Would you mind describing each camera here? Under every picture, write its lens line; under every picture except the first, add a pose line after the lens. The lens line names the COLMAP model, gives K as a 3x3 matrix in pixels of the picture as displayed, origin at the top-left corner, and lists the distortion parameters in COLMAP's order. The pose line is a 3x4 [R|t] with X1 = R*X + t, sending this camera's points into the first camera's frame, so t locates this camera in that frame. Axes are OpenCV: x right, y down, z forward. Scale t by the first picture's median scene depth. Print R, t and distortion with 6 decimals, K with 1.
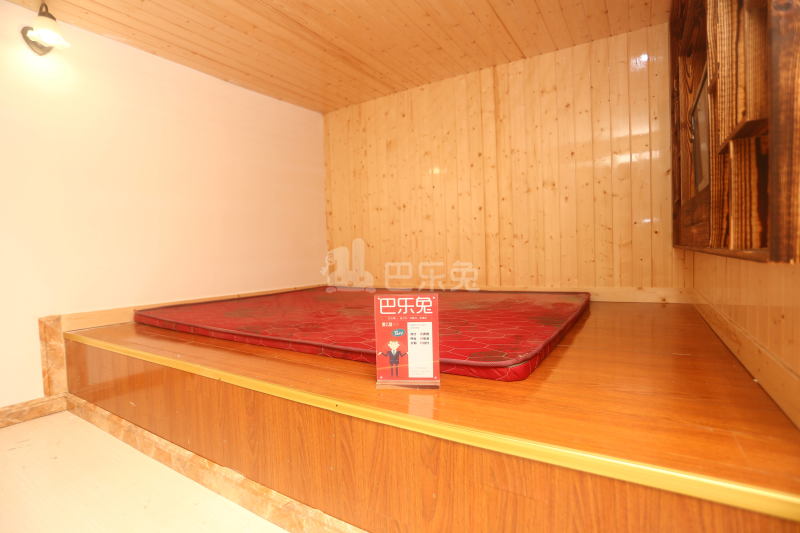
lens RADIAL K [[387.8, 0, 402.9], [0, 387.8, 260.6], [0, 0, 1]] dist [-0.043985, 0.012931]
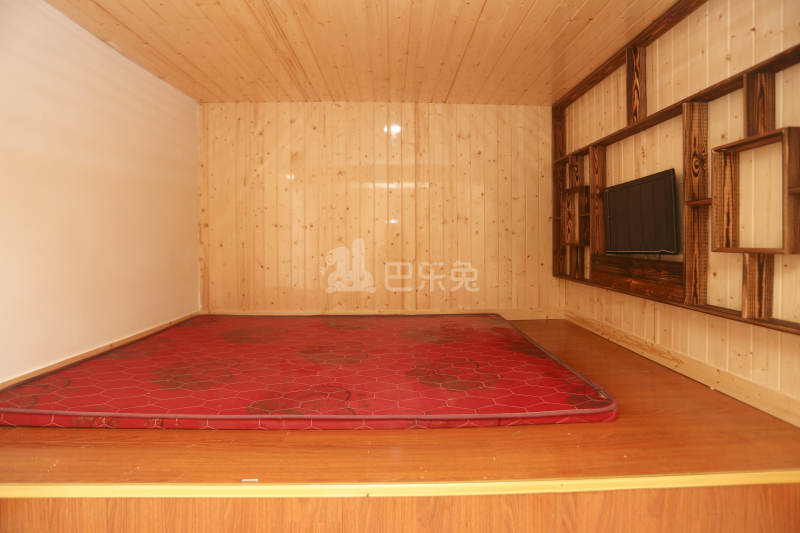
lens RADIAL K [[387.8, 0, 435.2], [0, 387.8, 249.9], [0, 0, 1]] dist [-0.043985, 0.012931]
pose [[0.837704, 0.024519, 0.545574, -0.303571], [-0.008417, 0.999453, -0.031994, -0.067617], [-0.546060, 0.022209, 0.837452, 0.088636]]
